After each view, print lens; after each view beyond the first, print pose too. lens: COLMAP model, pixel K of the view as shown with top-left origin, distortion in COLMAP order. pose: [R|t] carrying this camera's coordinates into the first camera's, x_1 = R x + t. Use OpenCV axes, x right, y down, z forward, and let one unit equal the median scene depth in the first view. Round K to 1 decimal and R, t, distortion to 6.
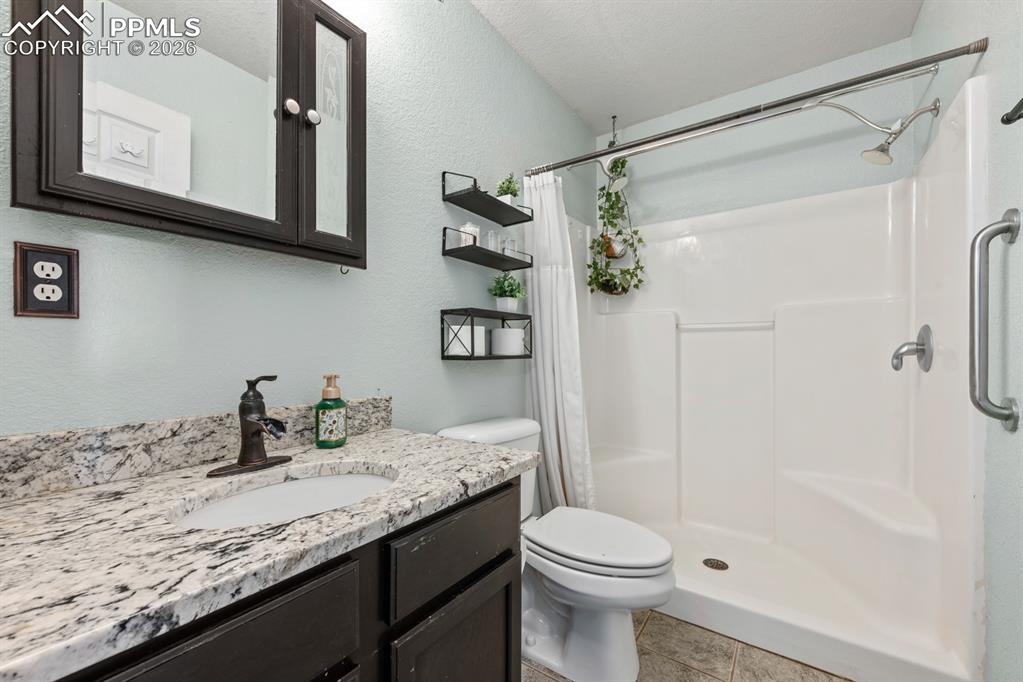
lens RADIAL K [[408.7, 0, 509.6], [0, 408.7, 347.6], [0, 0, 1]] dist [0.001593, -0.000008]
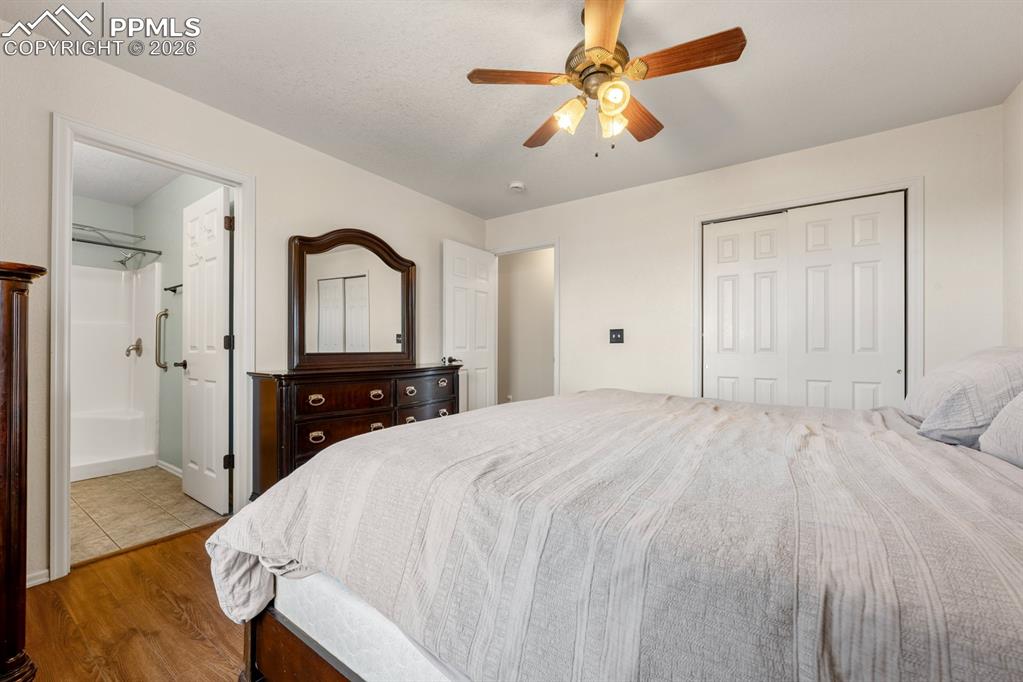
lens RADIAL K [[408.7, 0, 509.6], [0, 408.7, 347.6], [0, 0, 1]] dist [0.001593, -0.000008]
pose [[-0.000333, 0.001884, 0.999998, -1.617069], [-0.011766, 0.999929, -0.001887, -0.020610], [-0.999931, -0.011766, -0.000311, -1.376335]]
